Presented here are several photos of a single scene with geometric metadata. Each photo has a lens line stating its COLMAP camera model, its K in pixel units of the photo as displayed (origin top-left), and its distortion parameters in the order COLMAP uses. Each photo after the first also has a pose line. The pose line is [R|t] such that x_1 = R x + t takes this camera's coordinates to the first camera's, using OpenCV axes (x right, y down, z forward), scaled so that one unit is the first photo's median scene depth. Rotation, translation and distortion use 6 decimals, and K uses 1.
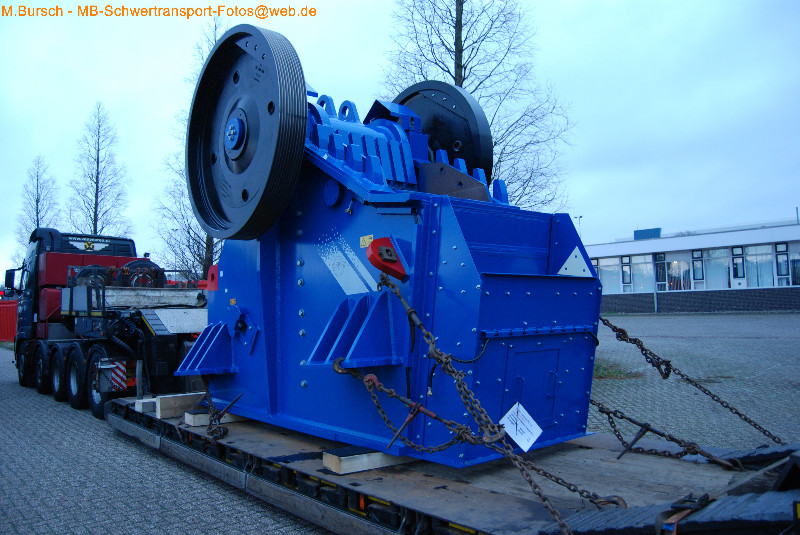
lens RADIAL K [[625.6, 0, 400.5], [0, 625.6, 278.9], [0, 0, 1]] dist [-0.056063, 0.000618]
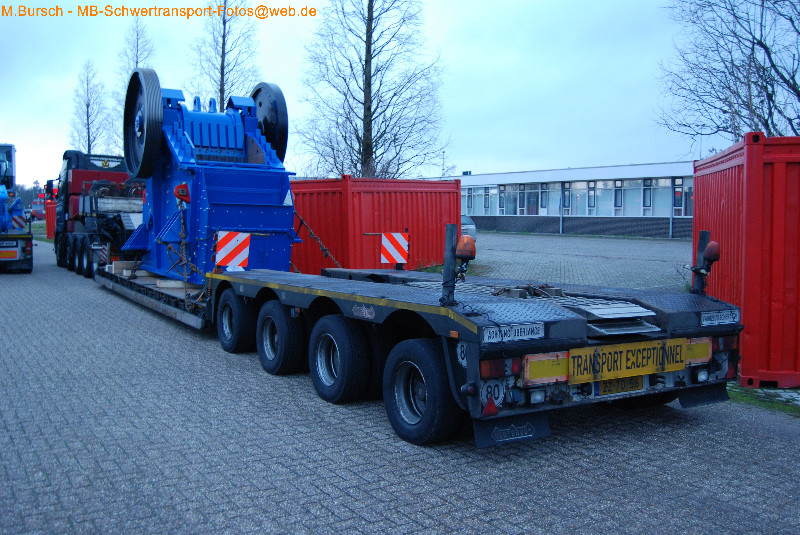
lens RADIAL K [[772.3, 0, 400.0], [0, 772.3, 267.5], [0, 0, 1]] dist [-0.020285, -0.012736]
pose [[0.984373, 0.051446, -0.168412, 0.453067], [-0.033461, 0.993594, 0.107940, -0.035577], [0.172886, -0.100618, 0.979789, -0.591553]]
